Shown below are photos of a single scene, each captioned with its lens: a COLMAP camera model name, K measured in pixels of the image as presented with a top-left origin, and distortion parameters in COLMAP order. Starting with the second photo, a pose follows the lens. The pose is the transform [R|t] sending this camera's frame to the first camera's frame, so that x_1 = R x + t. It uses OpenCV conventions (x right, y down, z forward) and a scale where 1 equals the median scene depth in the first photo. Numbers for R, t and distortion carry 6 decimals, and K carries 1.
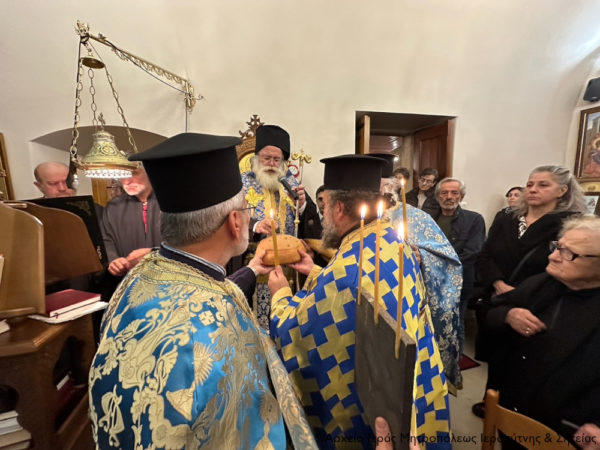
lens RADIAL K [[247.4, 0, 298.5], [0, 247.4, 228.7], [0, 0, 1]] dist [-0.008708, 0.000721]
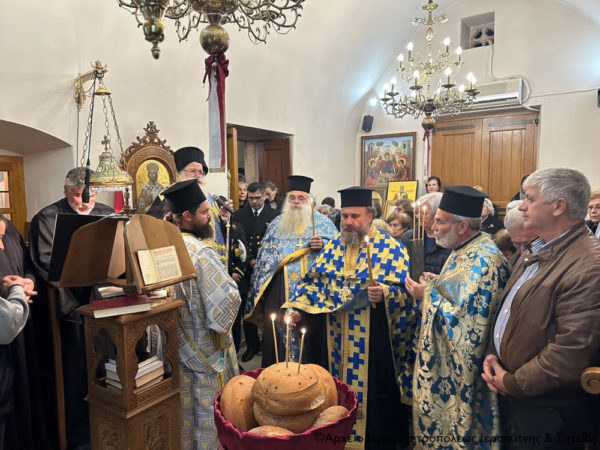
lens RADIAL K [[423.5, 0, 298.8], [0, 423.5, 227.2], [0, 0, 1]] dist [0.008864, 0.001622]
pose [[0.743818, -0.048377, 0.666629, -0.845974], [0.078666, 0.996781, -0.015439, 0.030131], [-0.663737, 0.063925, 0.745230, -0.596895]]
